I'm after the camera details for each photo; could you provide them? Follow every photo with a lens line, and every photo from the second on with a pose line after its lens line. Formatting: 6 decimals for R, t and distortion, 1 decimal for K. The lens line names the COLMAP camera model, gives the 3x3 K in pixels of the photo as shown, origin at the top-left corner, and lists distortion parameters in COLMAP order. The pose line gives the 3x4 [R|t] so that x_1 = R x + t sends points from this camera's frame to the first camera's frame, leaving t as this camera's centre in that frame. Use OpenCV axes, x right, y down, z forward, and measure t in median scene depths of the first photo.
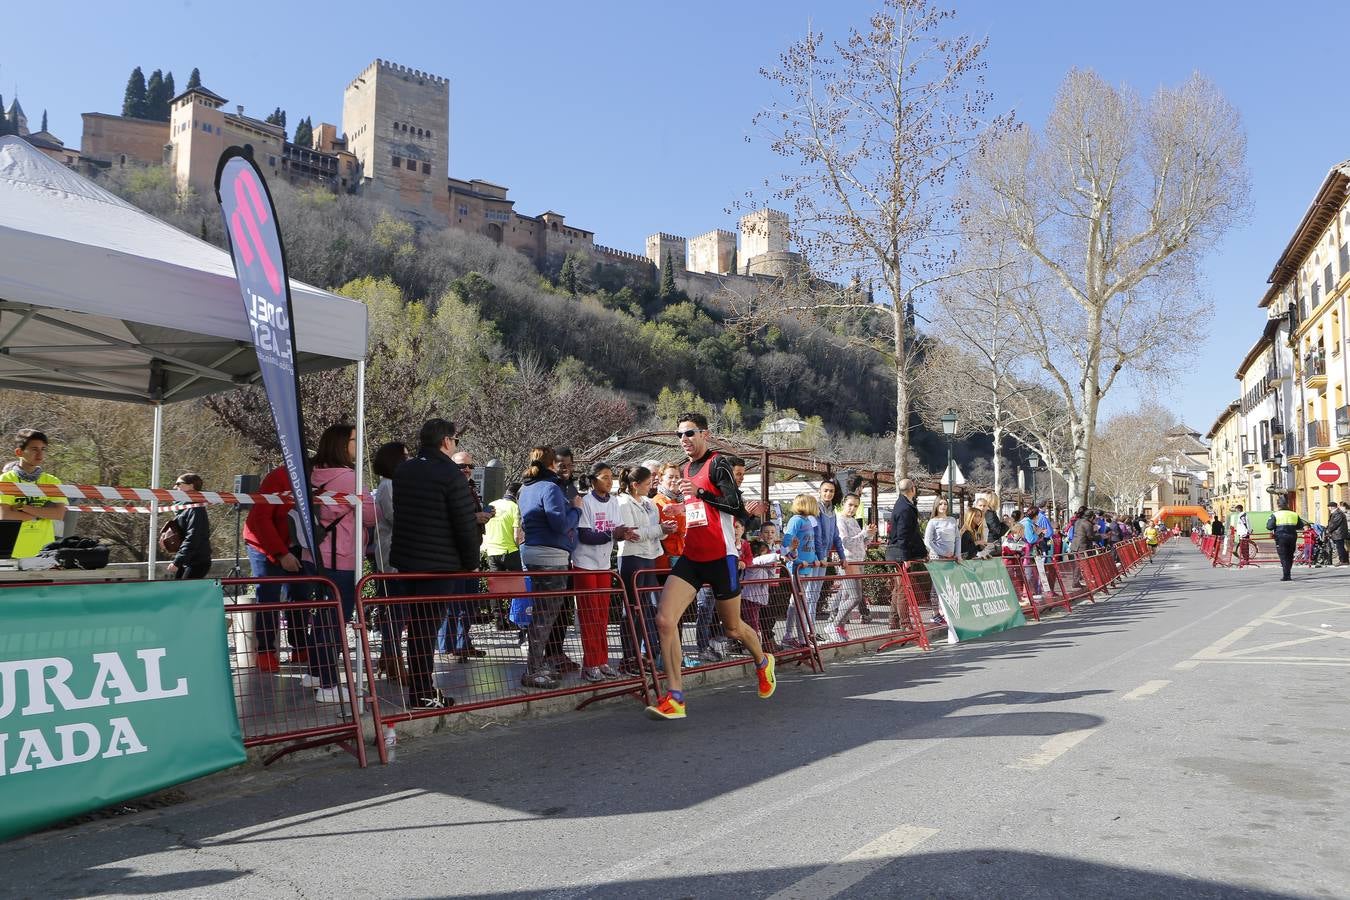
lens RADIAL K [[1030.4, 0, 663.5], [0, 1030.4, 423.4], [0, 0, 1]] dist [-0.102367, 0.069980]
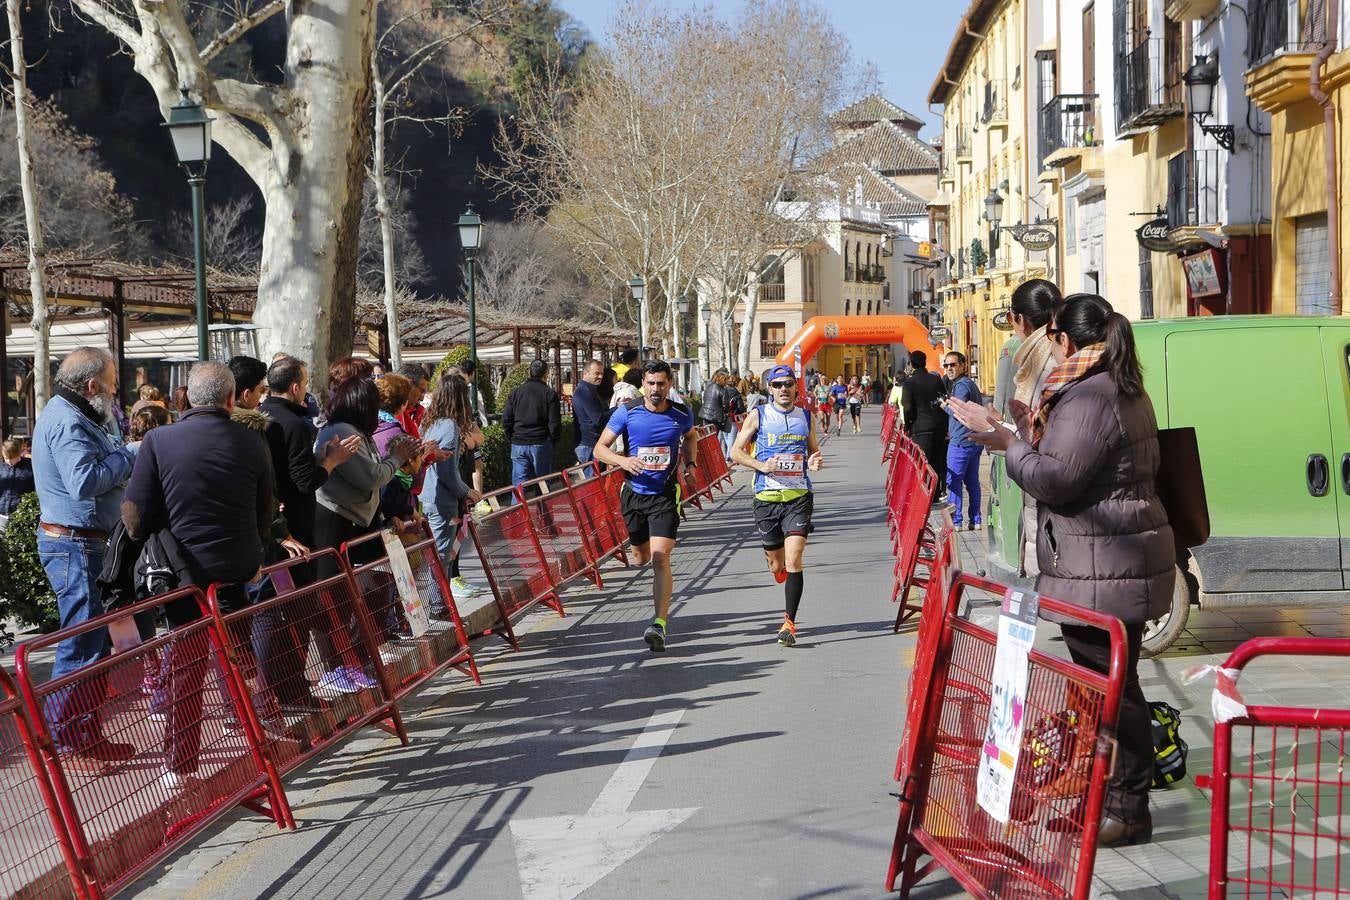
lens RADIAL K [[2749.0, 0, 741.0], [0, 2749.0, 482.9], [0, 0, 1]] dist [0.197149, 0.000000]
pose [[0.911968, -0.042411, 0.408064, 0.065954], [-0.013072, 0.991133, 0.132226, 0.010554], [-0.410054, -0.125920, 0.903327, 0.117654]]
